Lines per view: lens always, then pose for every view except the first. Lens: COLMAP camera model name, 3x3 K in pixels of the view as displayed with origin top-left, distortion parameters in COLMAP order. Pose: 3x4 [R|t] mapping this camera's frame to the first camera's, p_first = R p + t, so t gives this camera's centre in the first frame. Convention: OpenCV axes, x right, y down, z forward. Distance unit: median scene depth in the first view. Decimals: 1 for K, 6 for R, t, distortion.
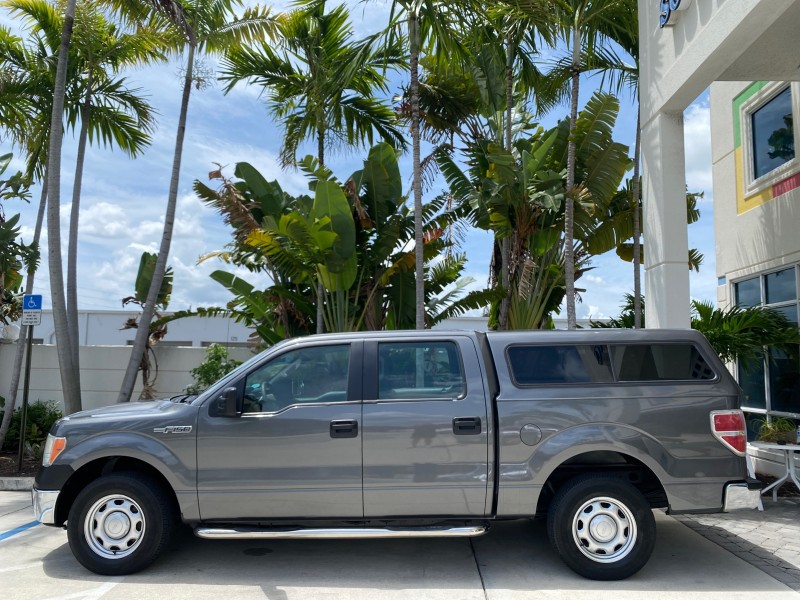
lens RADIAL K [[620.6, 0, 401.0], [0, 620.6, 299.3], [0, 0, 1]] dist [0.015037, -0.012665]
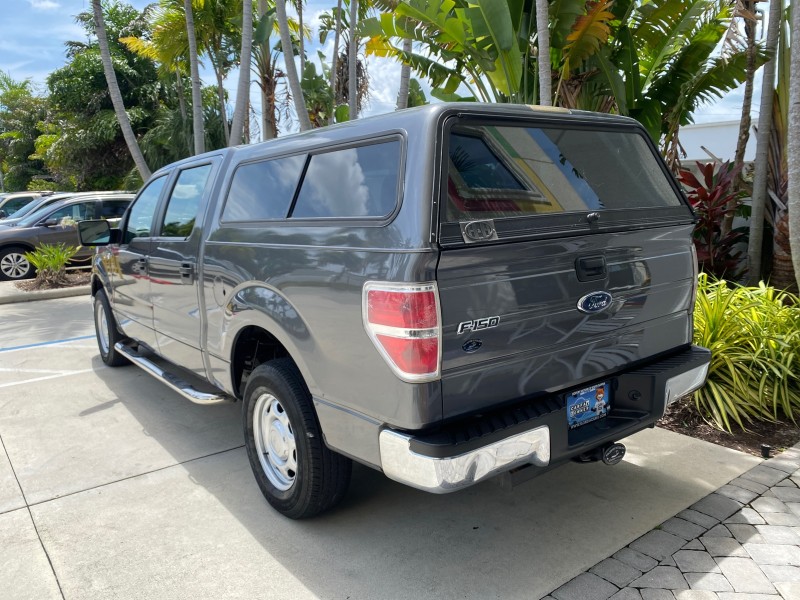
lens RADIAL K [[620.6, 0, 398.8], [0, 620.6, 299.5], [0, 0, 1]] dist [0.015037, -0.012665]
pose [[0.628206, 0.110915, -0.770101, 0.432210], [0.109337, 0.967380, 0.228520, 0.042366], [0.770326, -0.227758, 0.595587, 0.357030]]
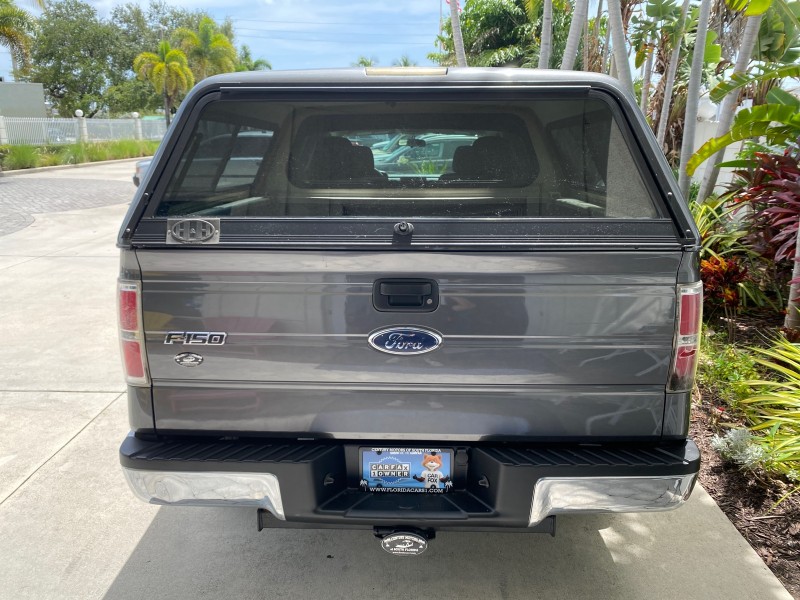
lens RADIAL K [[620.6, 0, 399.0], [0, 620.6, 297.7], [0, 0, 1]] dist [0.015037, -0.012665]
pose [[0.001347, 0.252120, -0.967695, 0.467071], [0.102159, 0.962598, 0.250934, 0.050986], [0.994767, -0.099197, -0.024460, 0.588698]]
